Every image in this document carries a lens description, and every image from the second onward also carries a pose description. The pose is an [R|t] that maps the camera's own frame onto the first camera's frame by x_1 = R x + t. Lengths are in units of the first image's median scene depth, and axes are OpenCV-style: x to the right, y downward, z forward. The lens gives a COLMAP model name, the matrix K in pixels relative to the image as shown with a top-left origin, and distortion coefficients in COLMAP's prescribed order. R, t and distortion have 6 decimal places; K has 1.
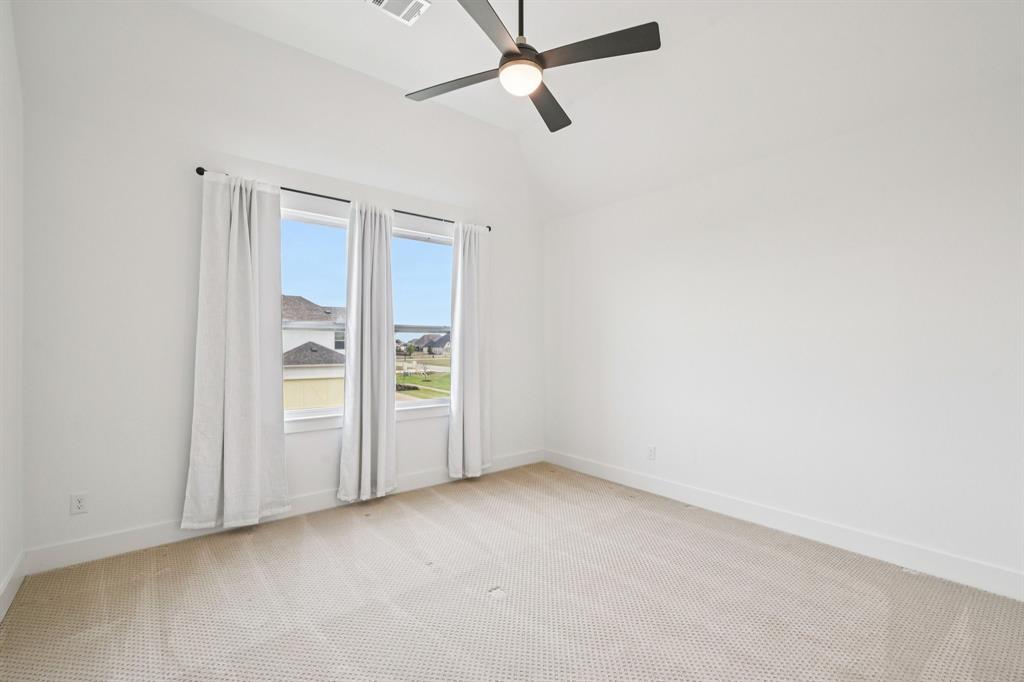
lens RADIAL K [[461.3, 0, 512.0], [0, 461.3, 341.0], [0, 0, 1]] dist [-0.000335, -0.000038]
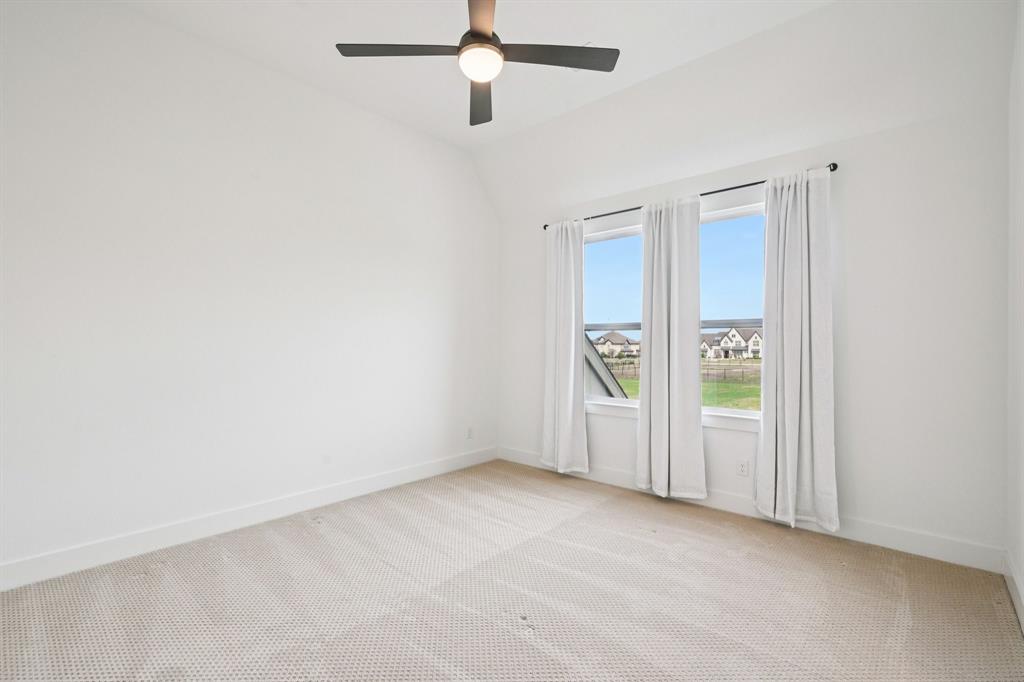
lens RADIAL K [[466.4, 0, 512.0], [0, 466.4, 341.0], [0, 0, 1]] dist [-0.002501, -0.000576]
pose [[0.168385, -0.001714, -0.985720, 0.625750], [0.006525, 0.999979, -0.000624, 0.003820], [0.985700, -0.006327, 0.168392, 0.504026]]
